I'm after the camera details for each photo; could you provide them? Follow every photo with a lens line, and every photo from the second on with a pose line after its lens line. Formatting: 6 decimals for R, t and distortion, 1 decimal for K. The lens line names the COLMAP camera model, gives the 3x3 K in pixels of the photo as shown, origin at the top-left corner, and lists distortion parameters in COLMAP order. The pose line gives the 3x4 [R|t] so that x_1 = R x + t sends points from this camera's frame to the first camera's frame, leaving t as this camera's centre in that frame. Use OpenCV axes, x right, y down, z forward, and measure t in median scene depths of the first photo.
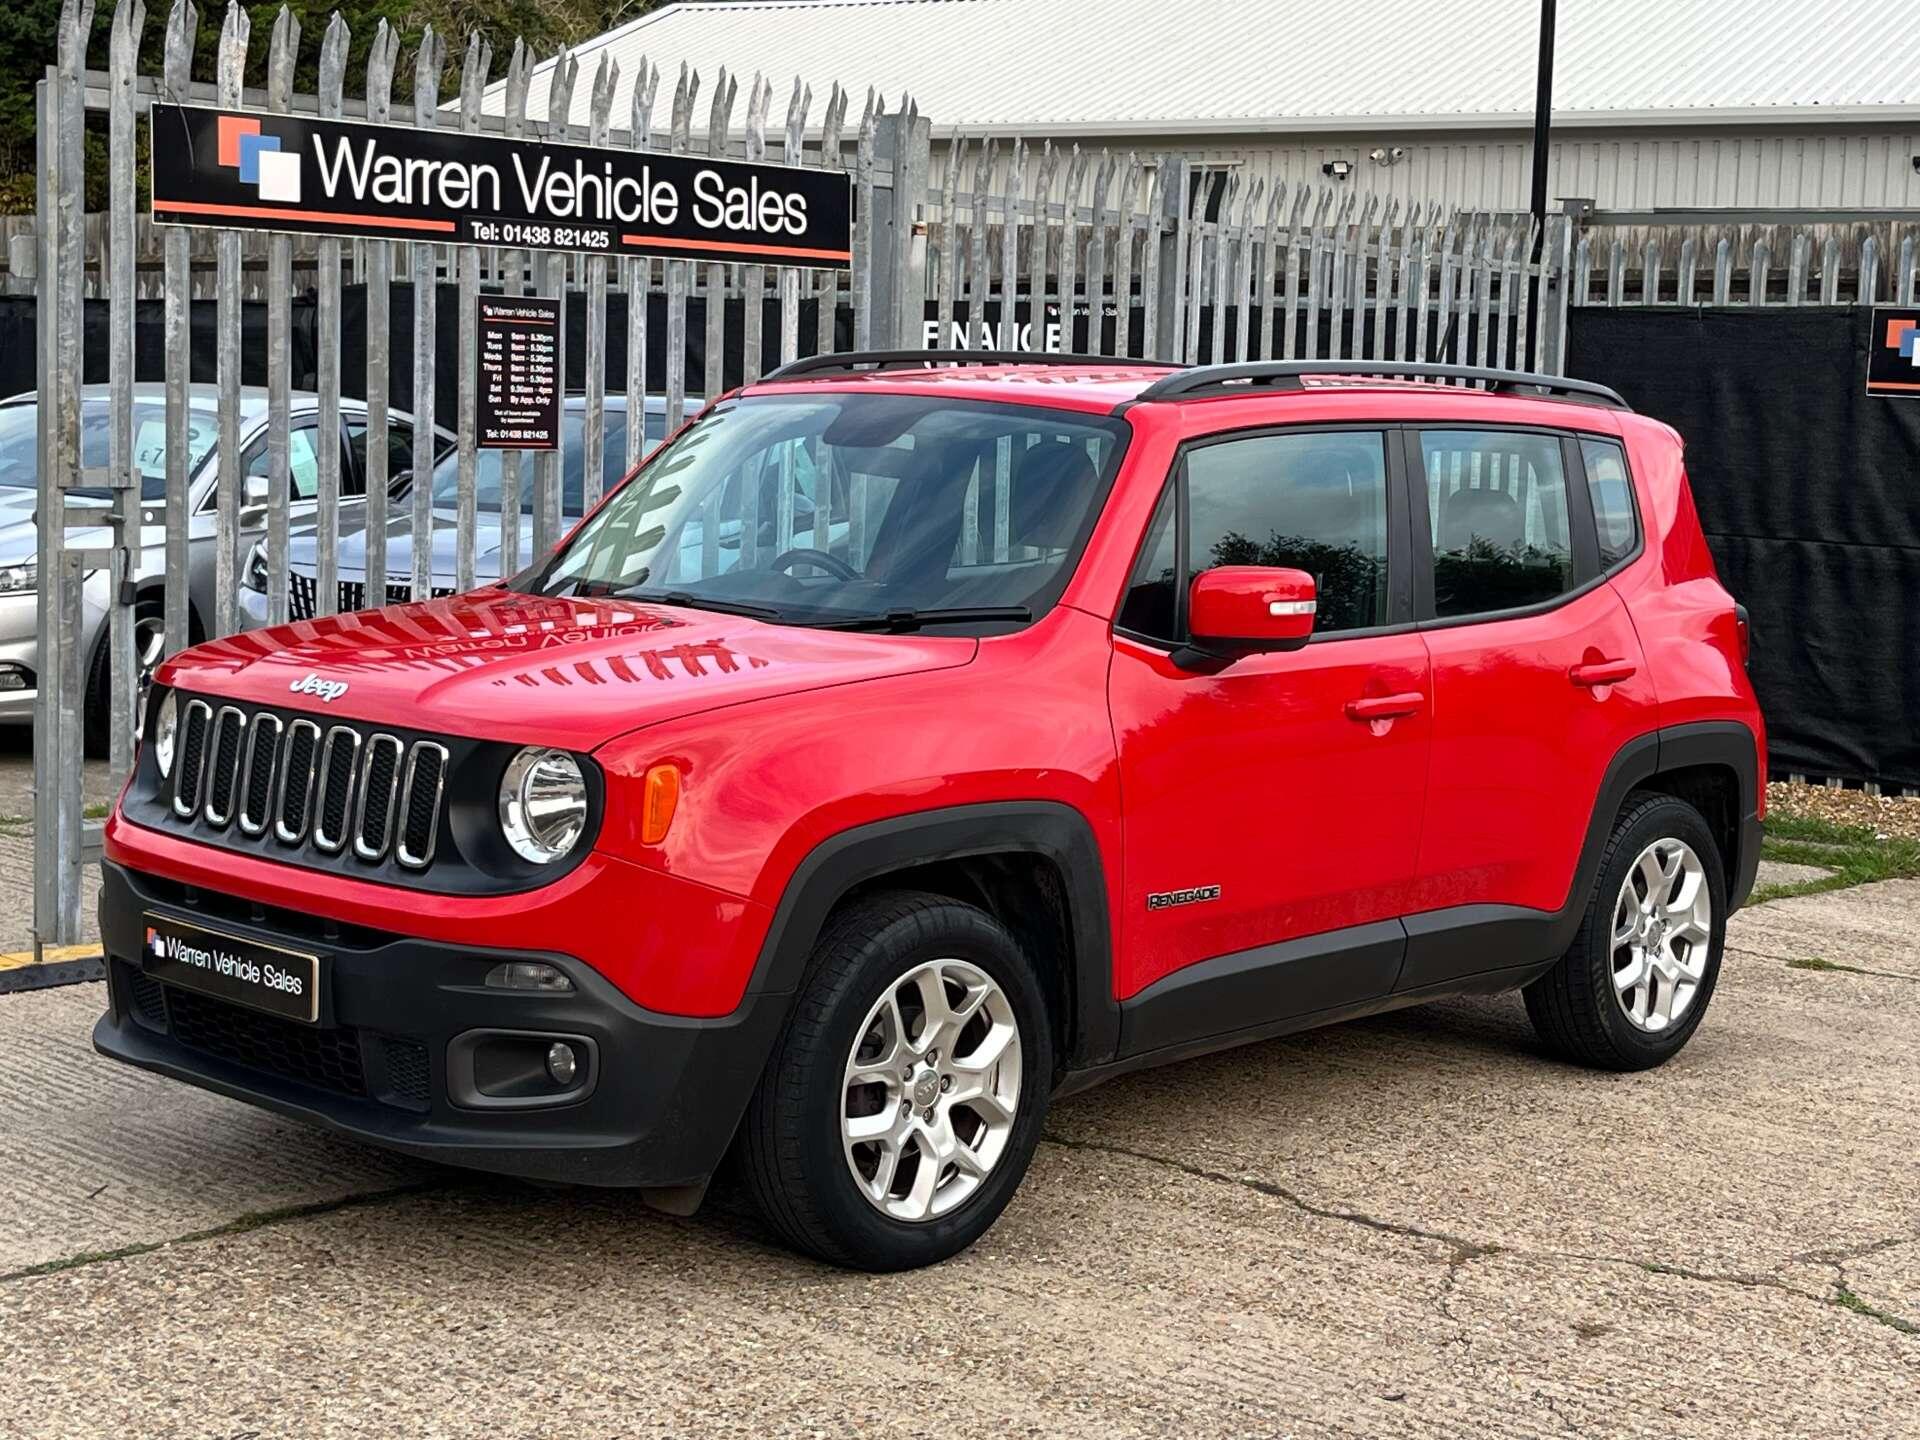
lens RADIAL K [[2977.6, 0, 973.6], [0, 2977.6, 723.5], [0, 0, 1]] dist [0.188296, -0.801590]
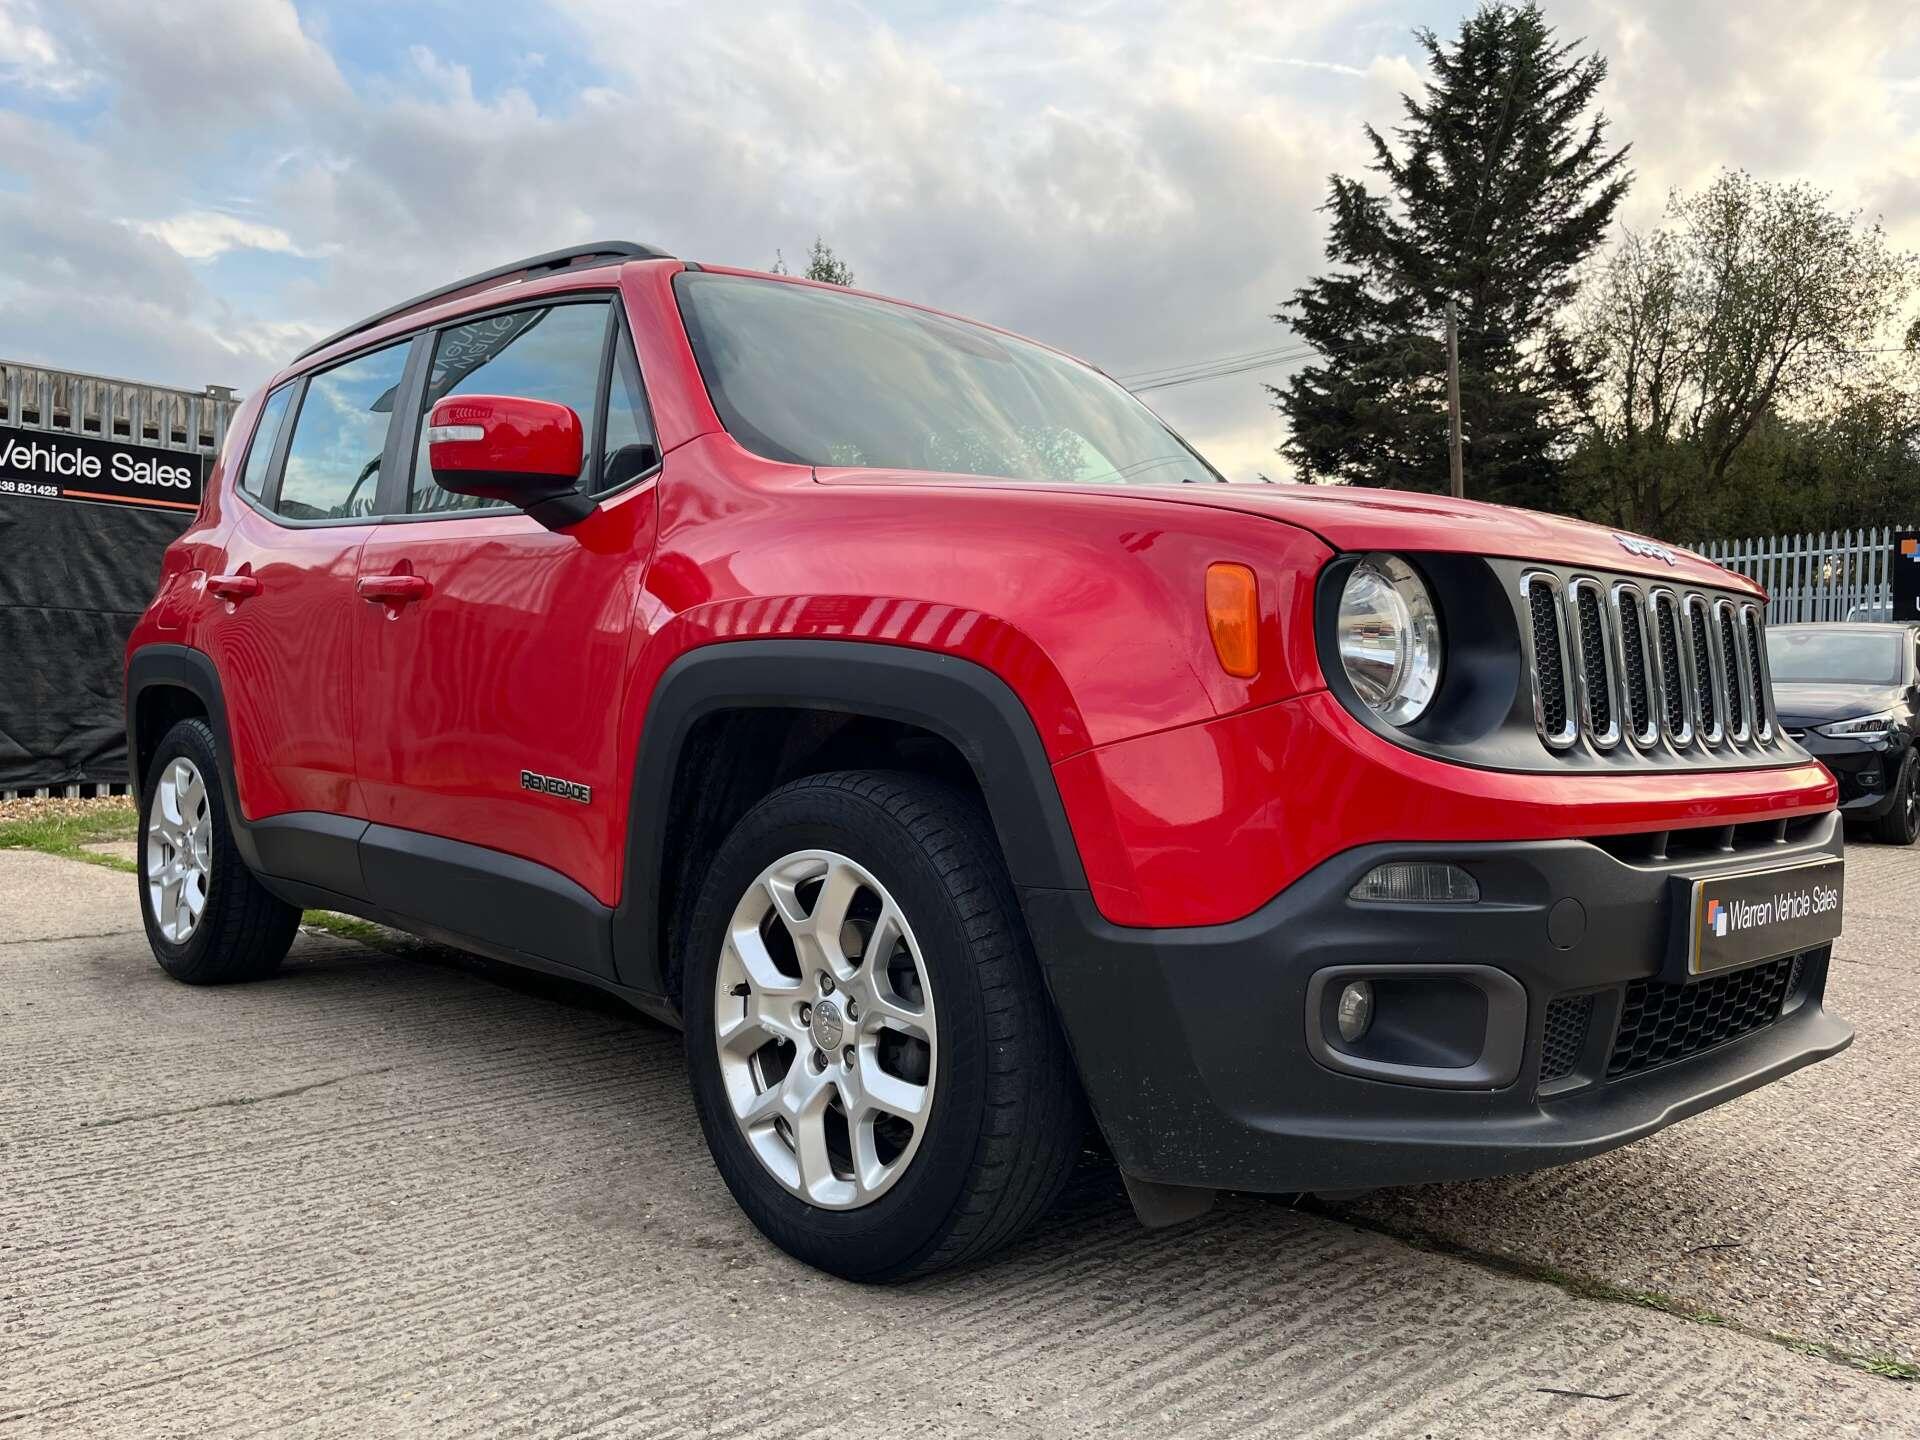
lens RADIAL K [[1519.7, 0, 960.0], [0, 1519.7, 720.0], [0, 0, 1]] dist [0.101867, -0.145966]
pose [[0.062258, -0.058656, 0.996335, -0.420221], [0.089259, 0.994599, 0.052977, -0.003336], [-0.994061, 0.085633, 0.067158, 0.767913]]
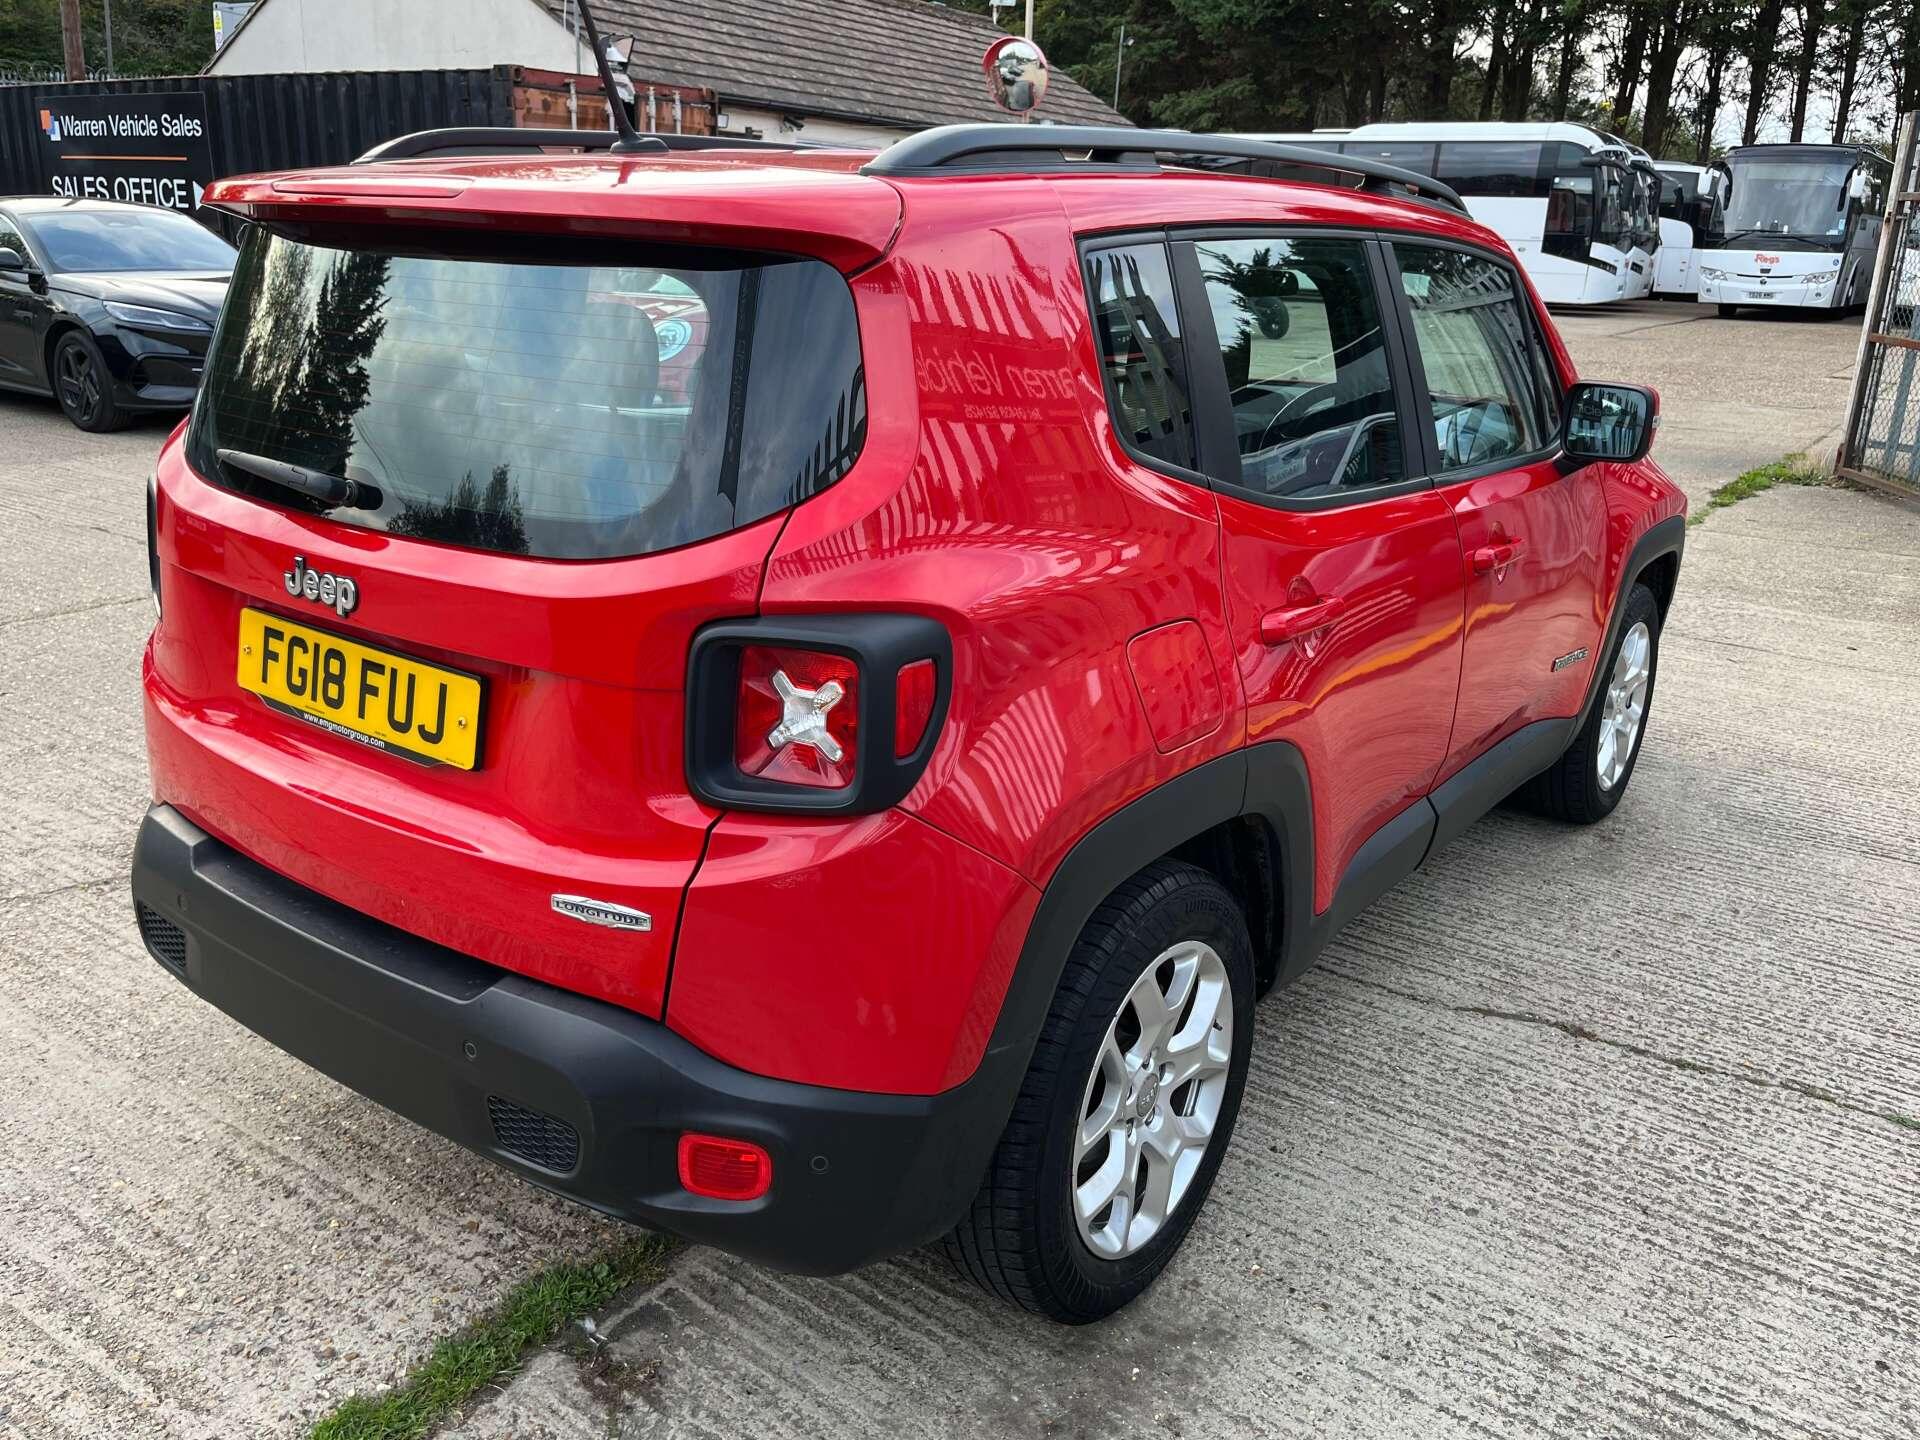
lens RADIAL K [[1525.8, 0, 958.0], [0, 1525.8, 716.2], [0, 0, 1]] dist [0.089434, -0.135723]
pose [[-0.991798, -0.036627, -0.122457, 0.120380], [-0.083414, 0.911402, 0.402974, -0.131455], [0.096848, 0.409883, -0.906982, 1.270884]]
